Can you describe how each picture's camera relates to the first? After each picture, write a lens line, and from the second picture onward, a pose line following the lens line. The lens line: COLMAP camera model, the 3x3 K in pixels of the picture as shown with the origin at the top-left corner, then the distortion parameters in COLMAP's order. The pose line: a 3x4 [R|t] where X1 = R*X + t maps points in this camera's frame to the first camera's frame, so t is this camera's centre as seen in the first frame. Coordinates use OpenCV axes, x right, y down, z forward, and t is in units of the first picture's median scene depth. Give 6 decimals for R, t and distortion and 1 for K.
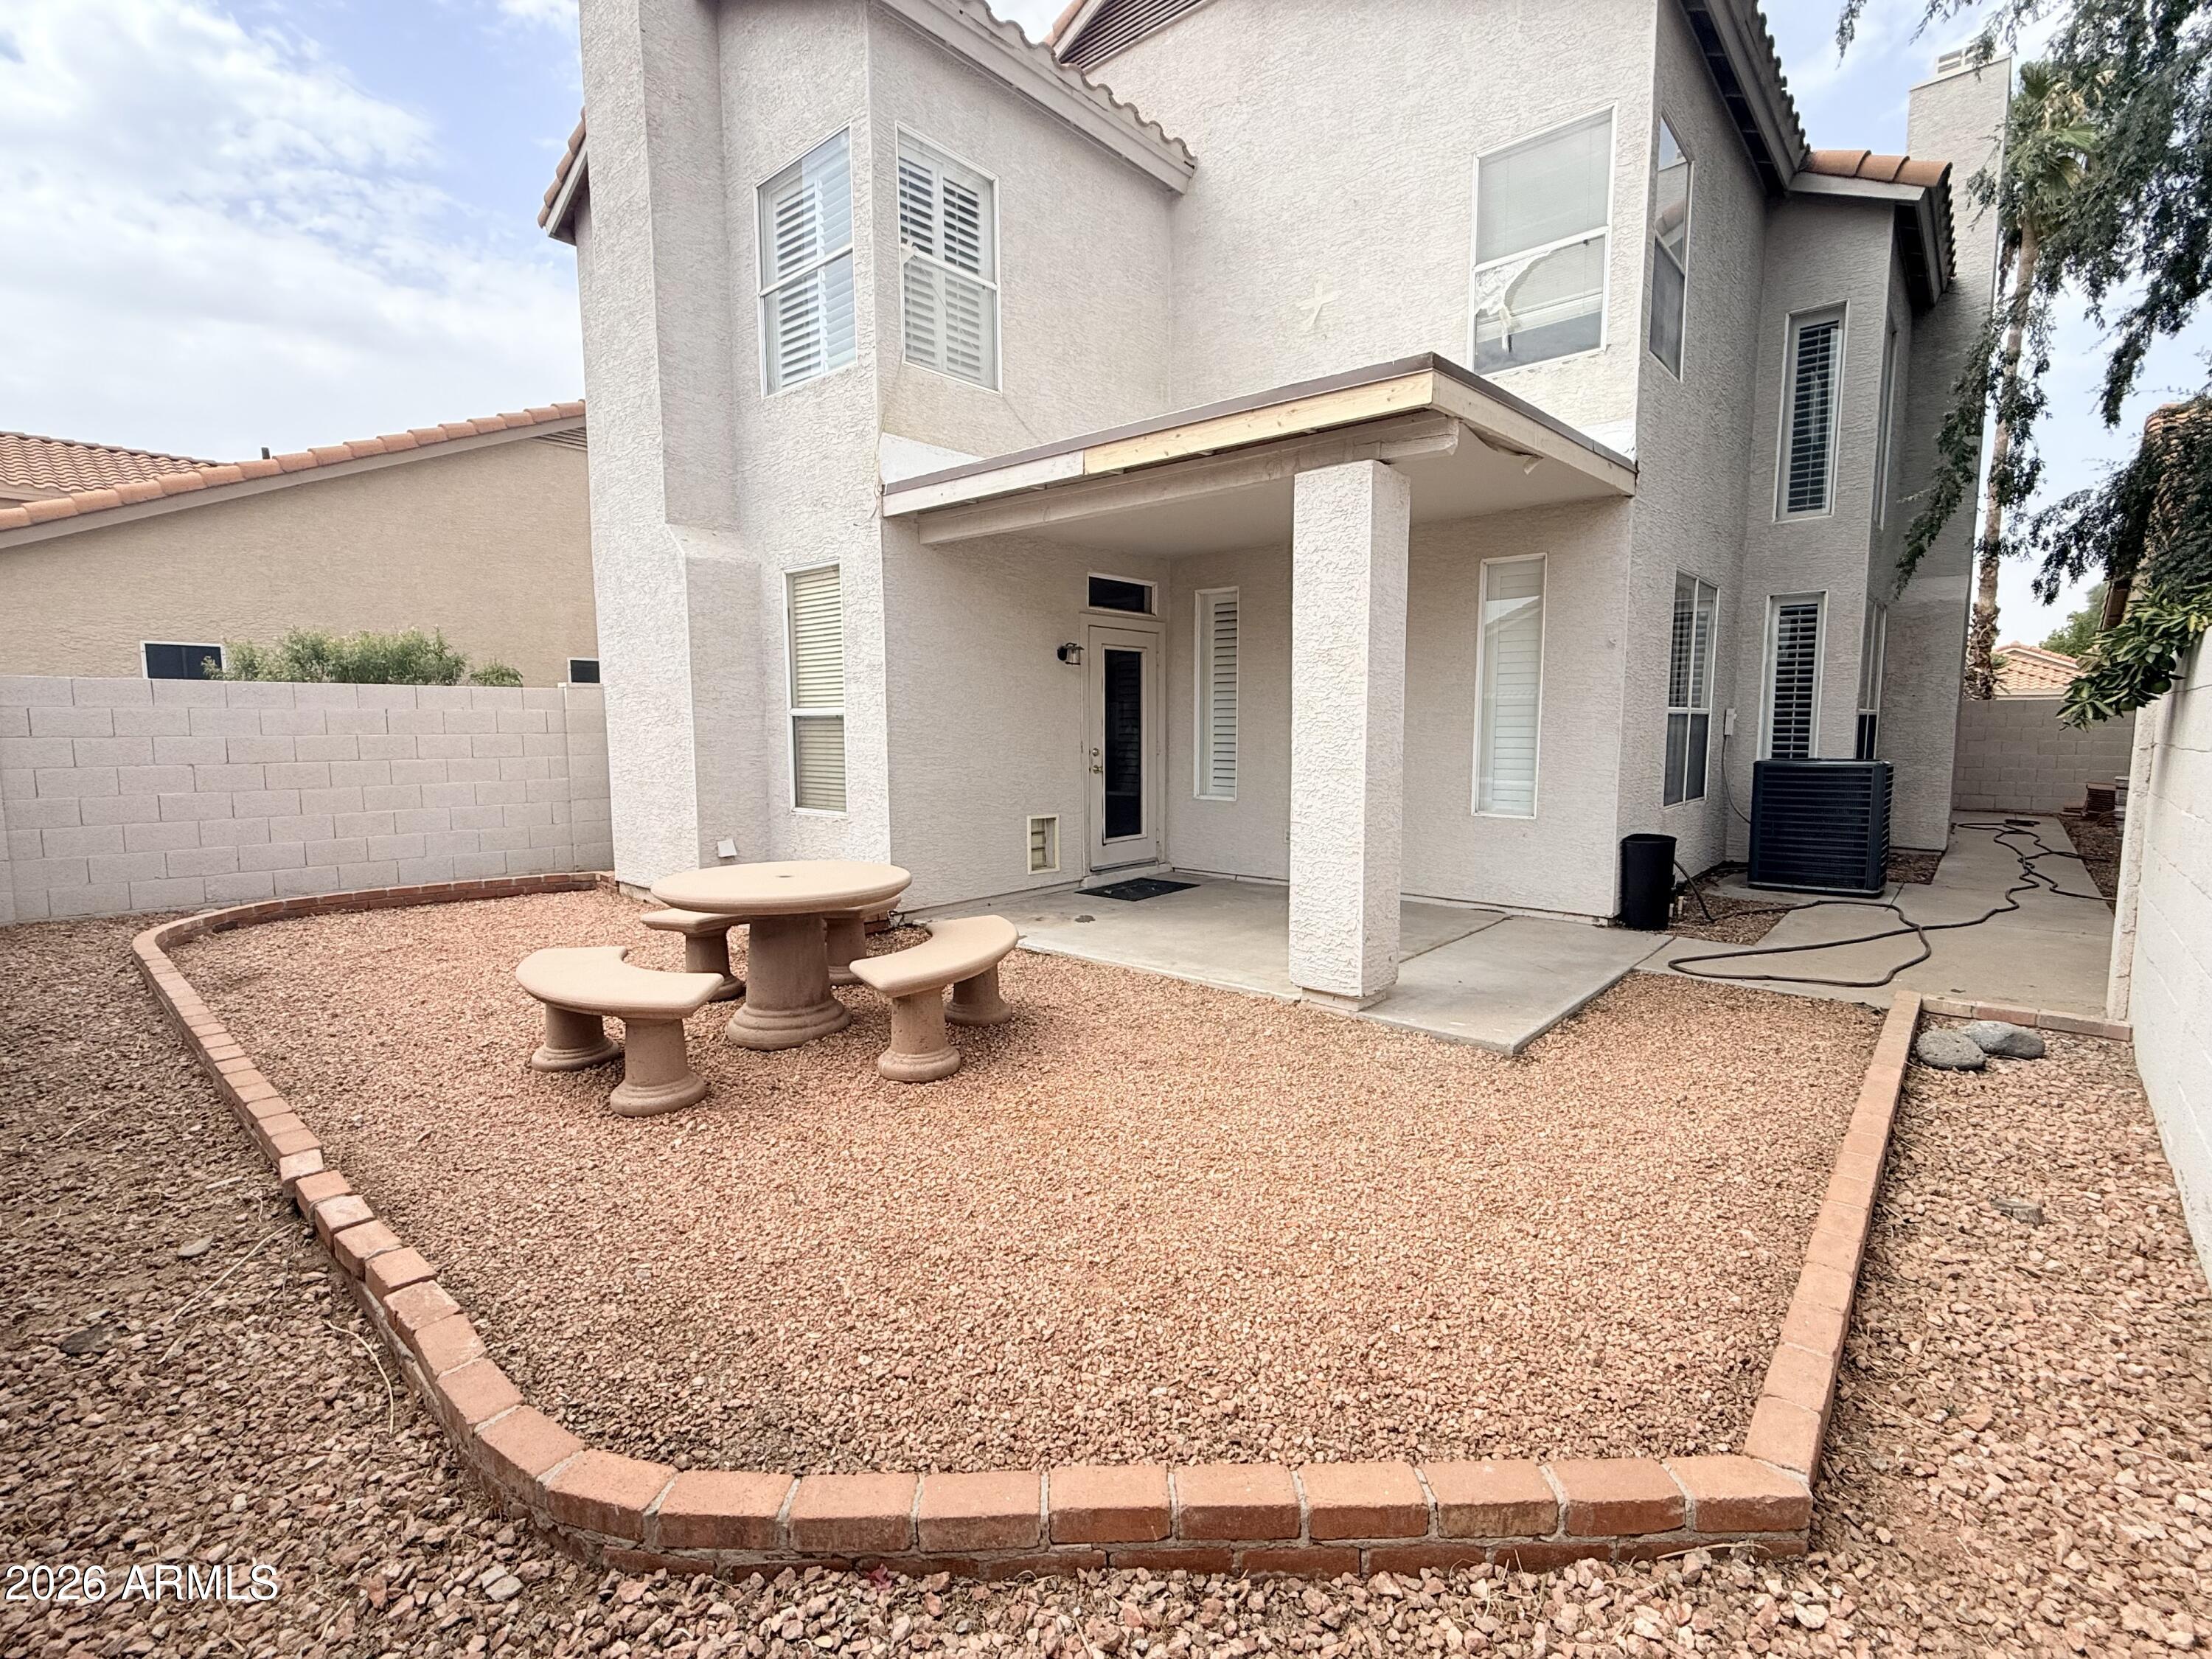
lens RADIAL K [[1015.2, 0, 1105.4], [0, 1015.2, 826.8], [0, 0, 1]] dist [-0.002714, 0.000030]
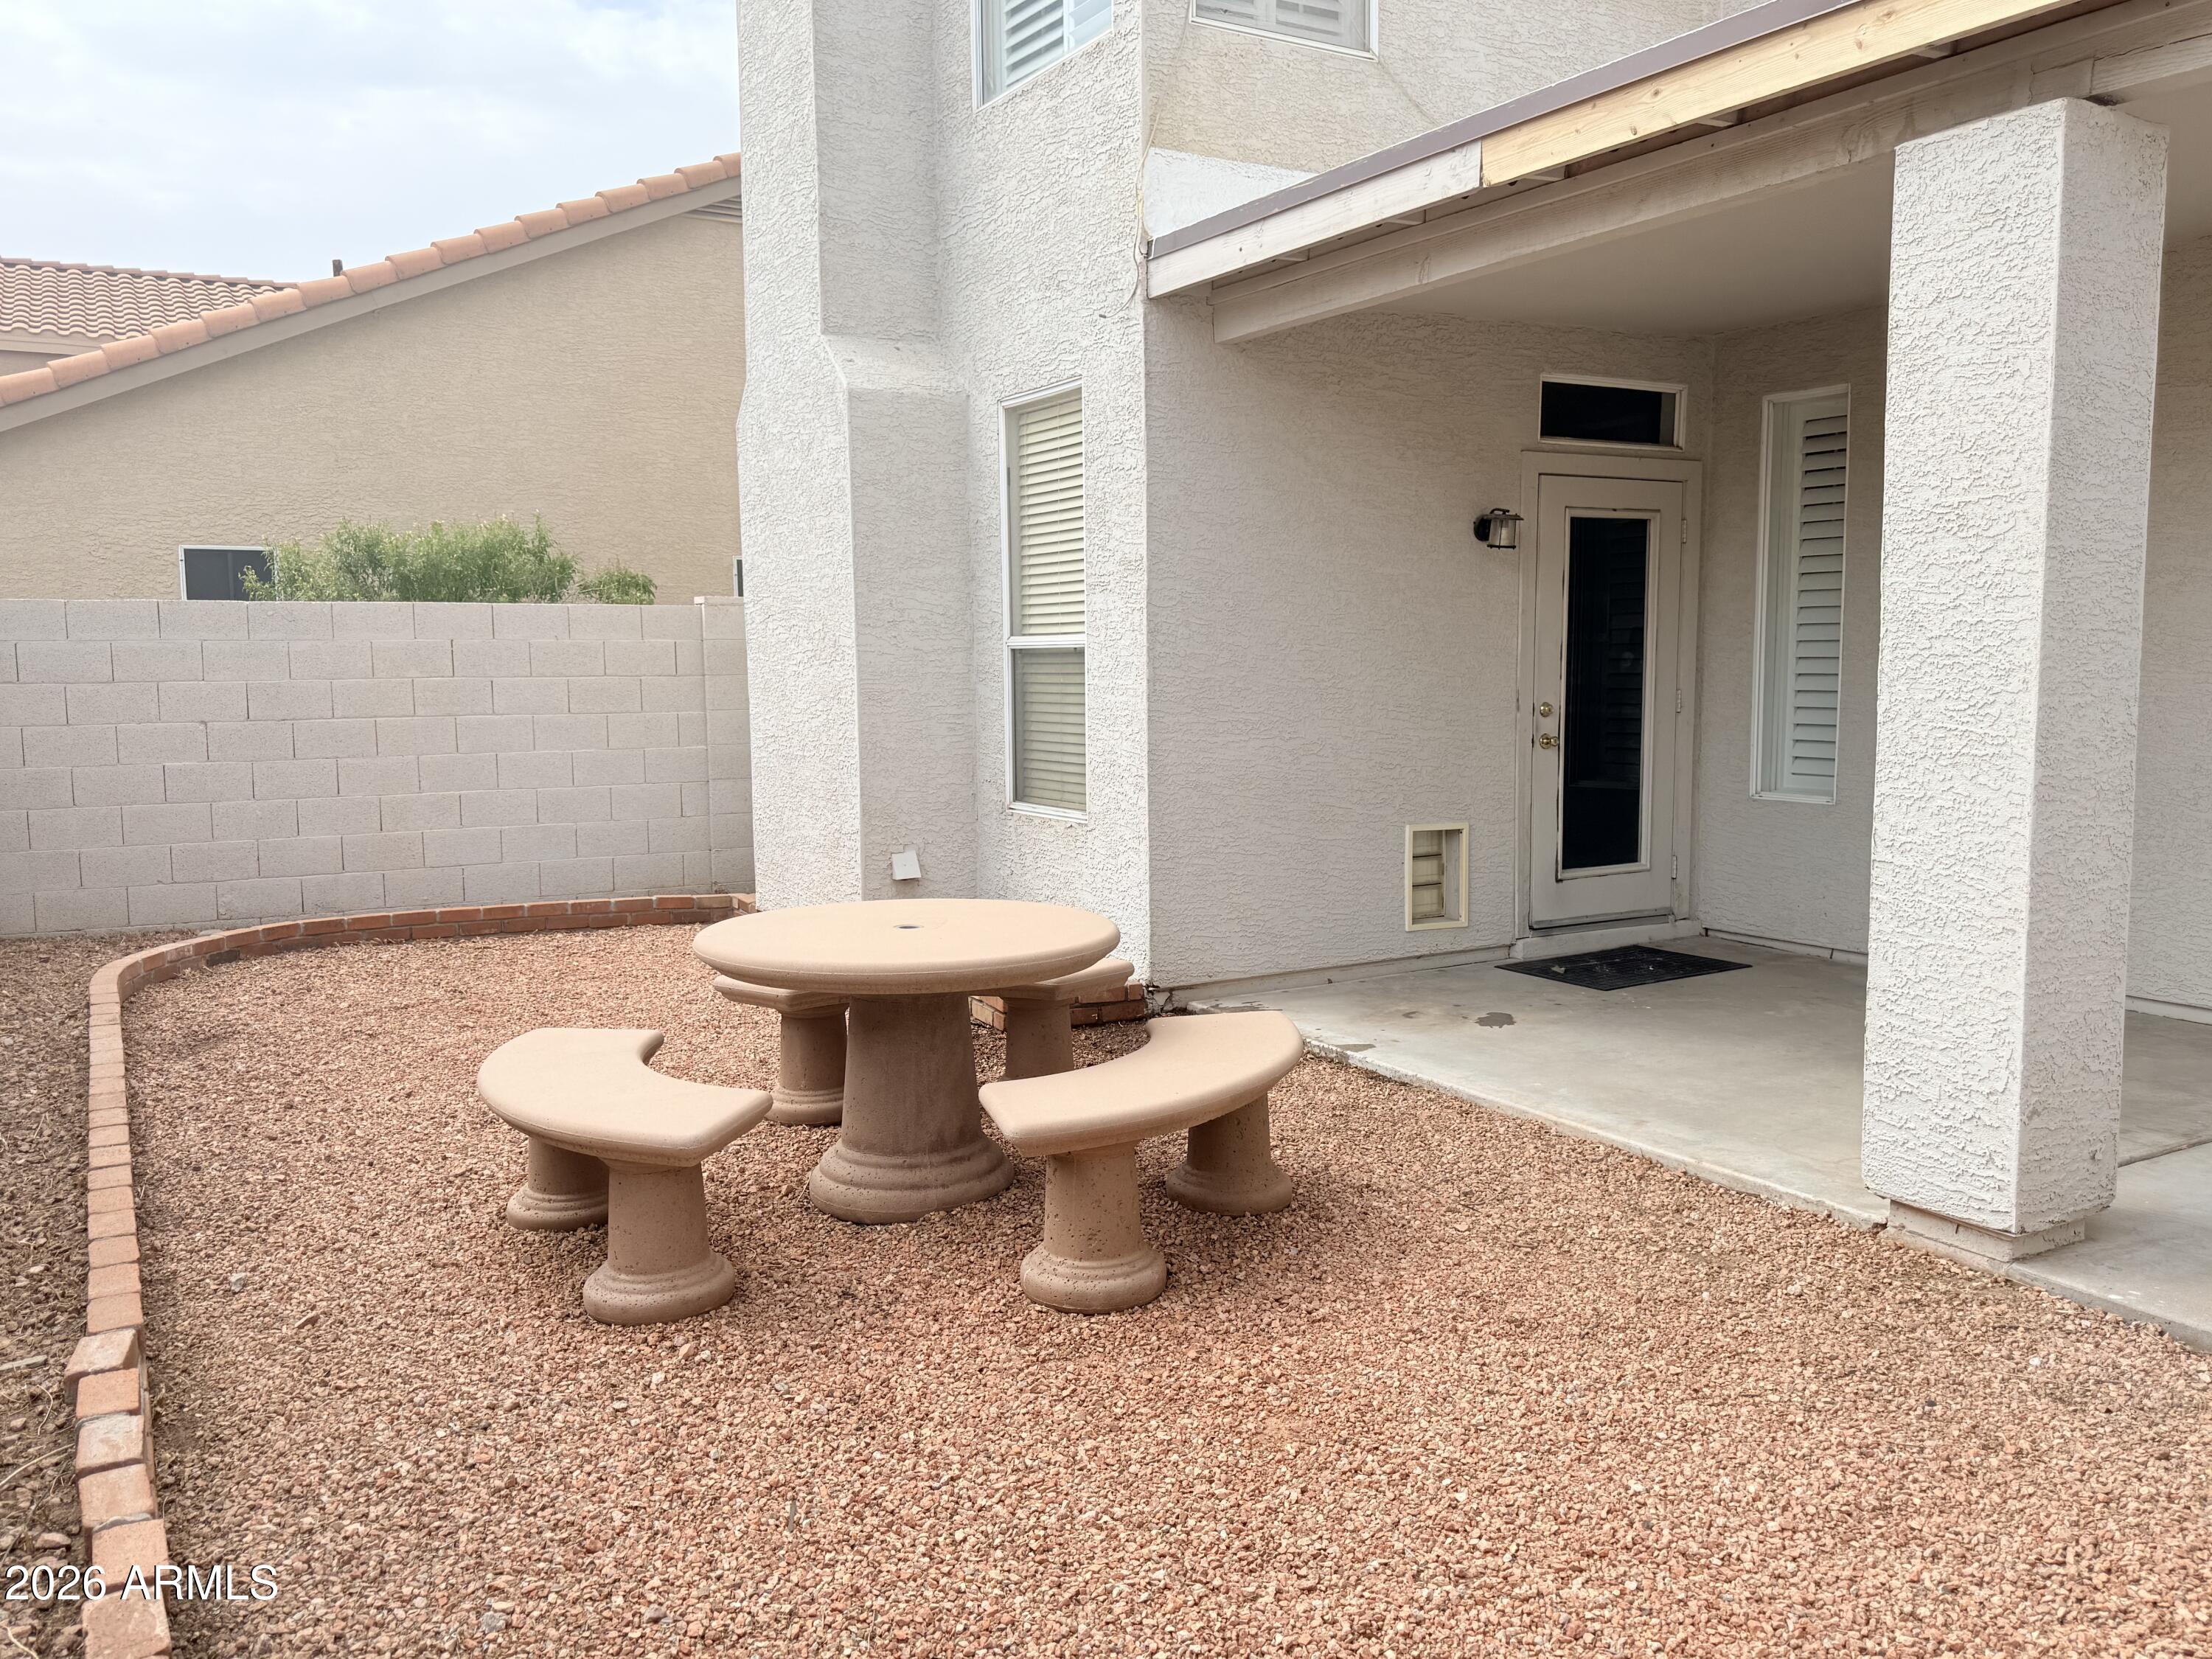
lens RADIAL K [[1718.0, 0, 1090.8], [0, 1718.0, 842.4], [0, 0, 1]] dist [0.057583, -0.078479]
pose [[0.947578, 0.028849, -0.318220, 0.082021], [-0.025685, 0.999570, 0.014135, -0.013966], [0.318491, -0.005221, 0.947912, 0.077763]]
